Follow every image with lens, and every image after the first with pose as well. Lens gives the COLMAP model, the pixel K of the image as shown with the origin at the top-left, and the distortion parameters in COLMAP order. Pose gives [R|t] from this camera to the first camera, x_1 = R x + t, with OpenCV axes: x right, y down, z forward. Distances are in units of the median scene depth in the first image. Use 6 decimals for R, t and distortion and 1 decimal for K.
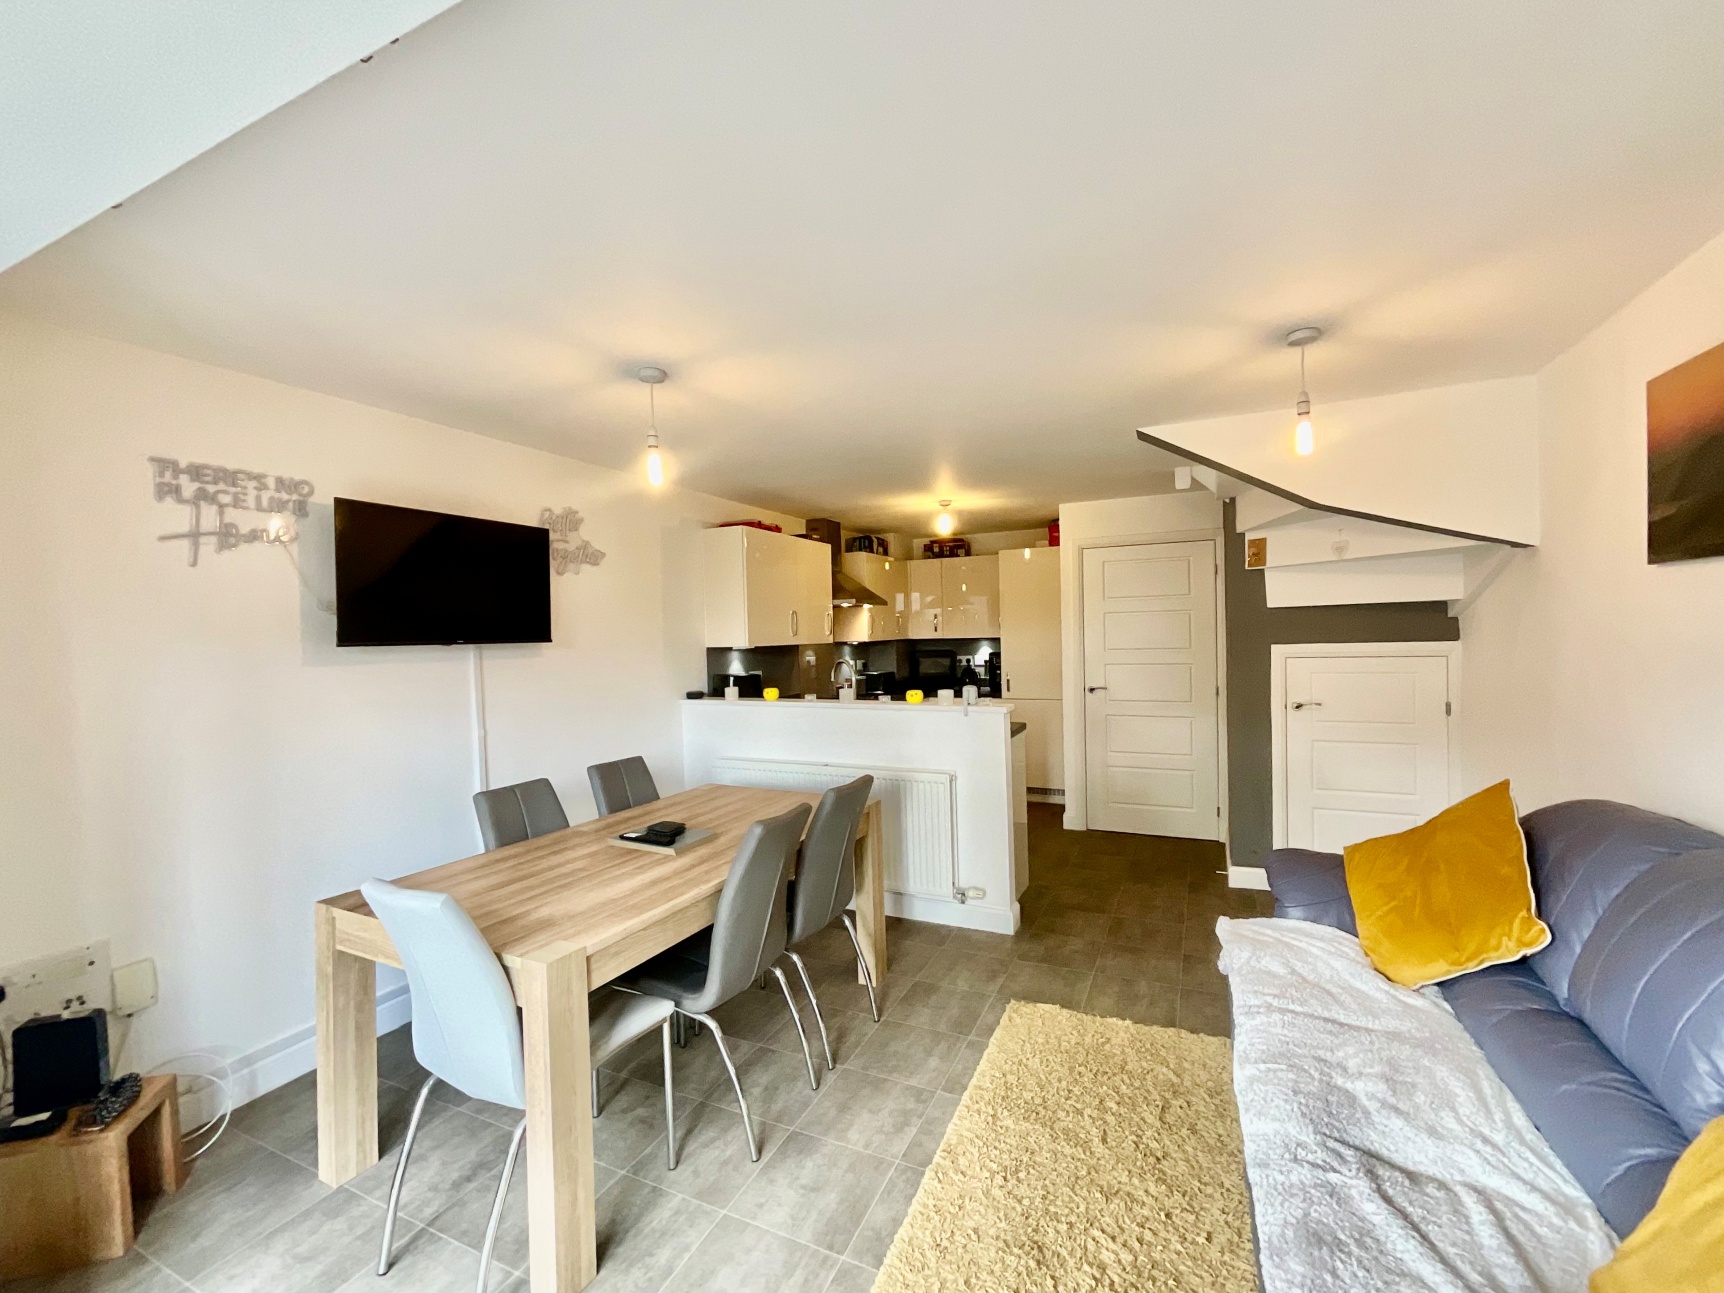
lens RADIAL K [[699.2, 0, 857.6], [0, 699.2, 651.6], [0, 0, 1]] dist [-0.014634, 0.012092]
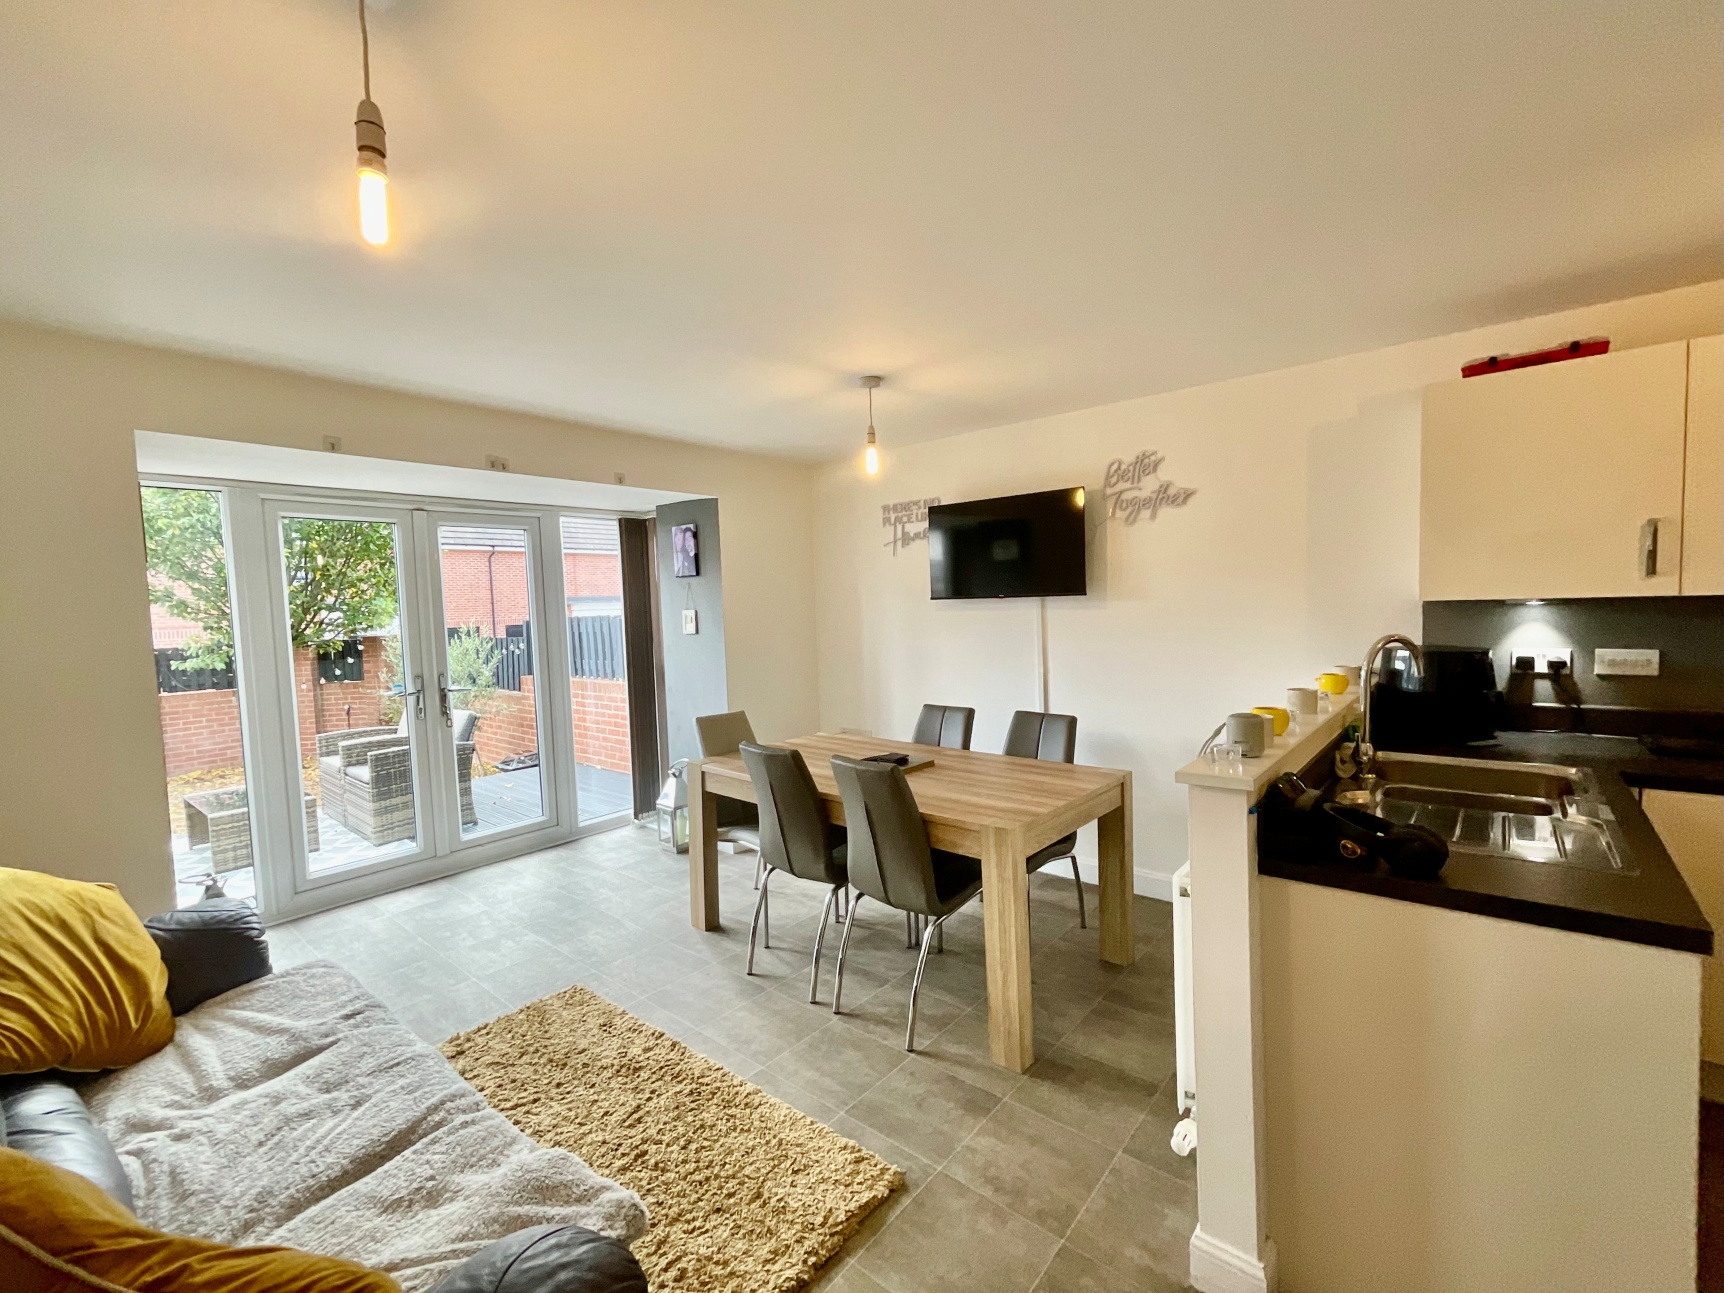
lens RADIAL K [[715.0, 0, 862.8], [0, 715.0, 641.0], [0, 0, 1]] dist [-0.001721, -0.000195]
pose [[-0.223828, 0.087580, -0.970686, 0.608727], [0.015763, 0.996149, 0.086243, -0.037950], [0.974501, 0.004002, -0.224346, 0.811303]]
